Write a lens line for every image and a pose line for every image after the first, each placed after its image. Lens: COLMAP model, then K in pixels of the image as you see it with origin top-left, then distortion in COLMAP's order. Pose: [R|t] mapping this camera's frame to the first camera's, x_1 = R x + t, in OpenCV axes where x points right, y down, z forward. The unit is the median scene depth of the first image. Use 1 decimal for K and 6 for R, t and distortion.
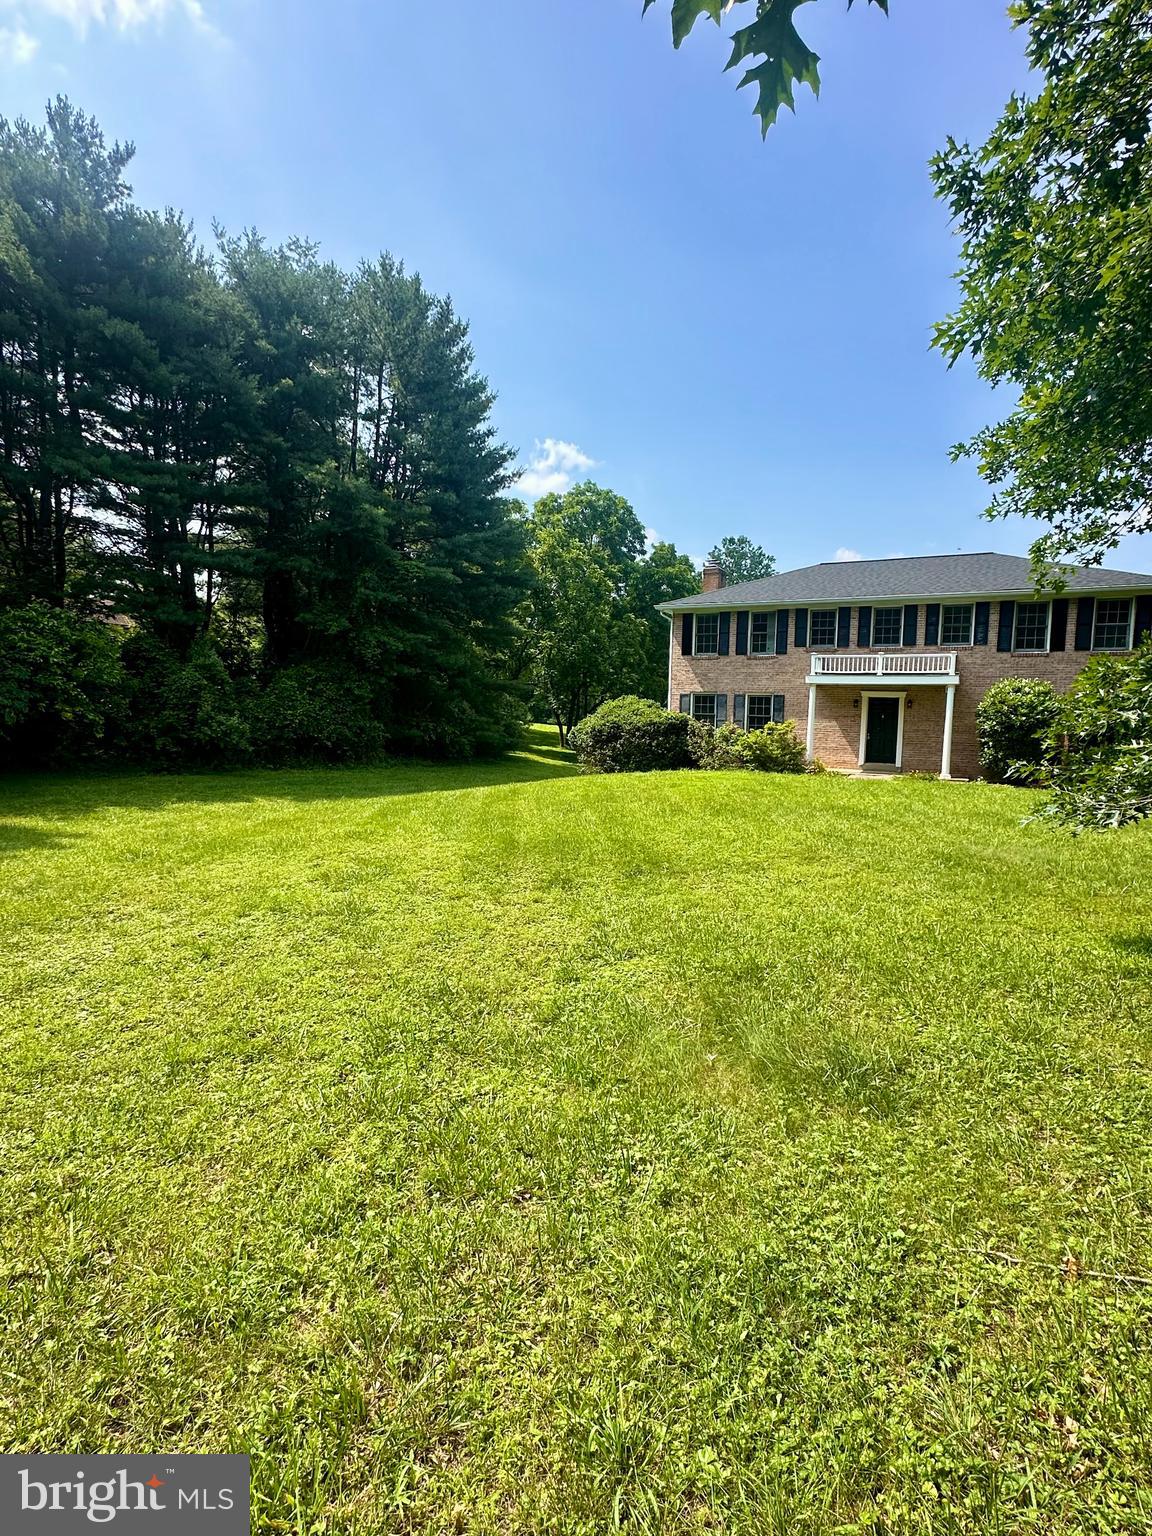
lens RADIAL K [[771.2, 0, 577.6], [0, 771.2, 772.0], [0, 0, 1]] dist [0.000569, -0.000568]
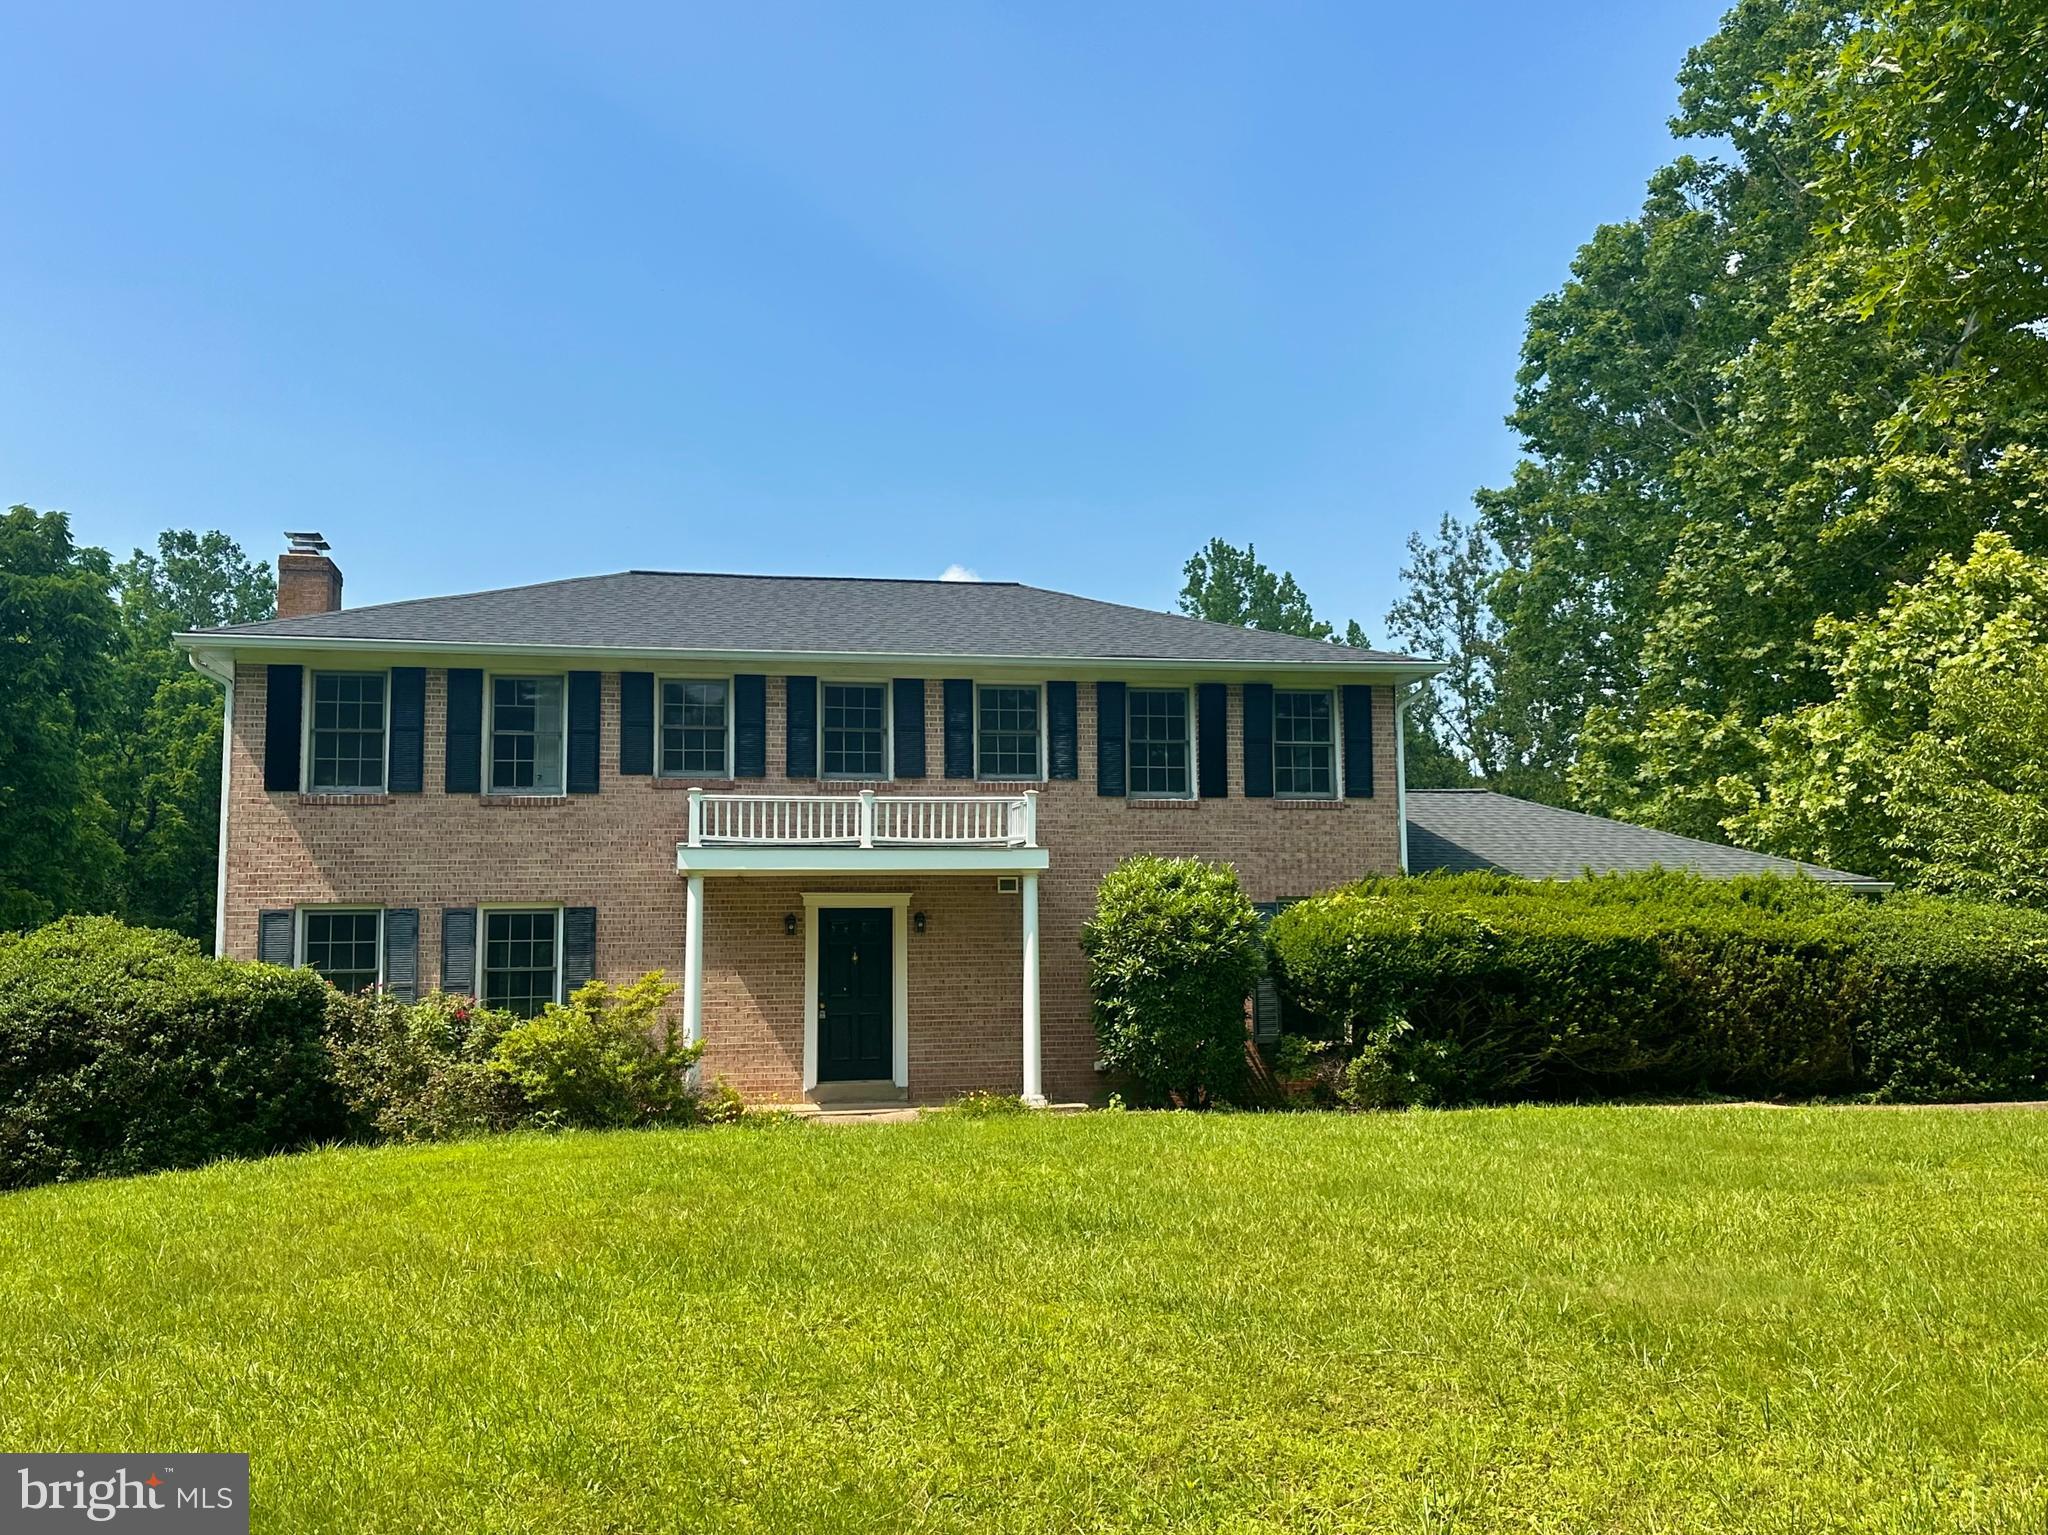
lens RADIAL K [[1740.0, 0, 1023.5], [0, 1740.0, 762.3], [0, 0, 1]] dist [-0.002682, -0.013977]
pose [[0.760243, 0.046185, 0.647995, -0.107074], [0.088163, 0.980907, -0.173348, -0.009572], [-0.643629, 0.188916, 0.741655, 0.279360]]
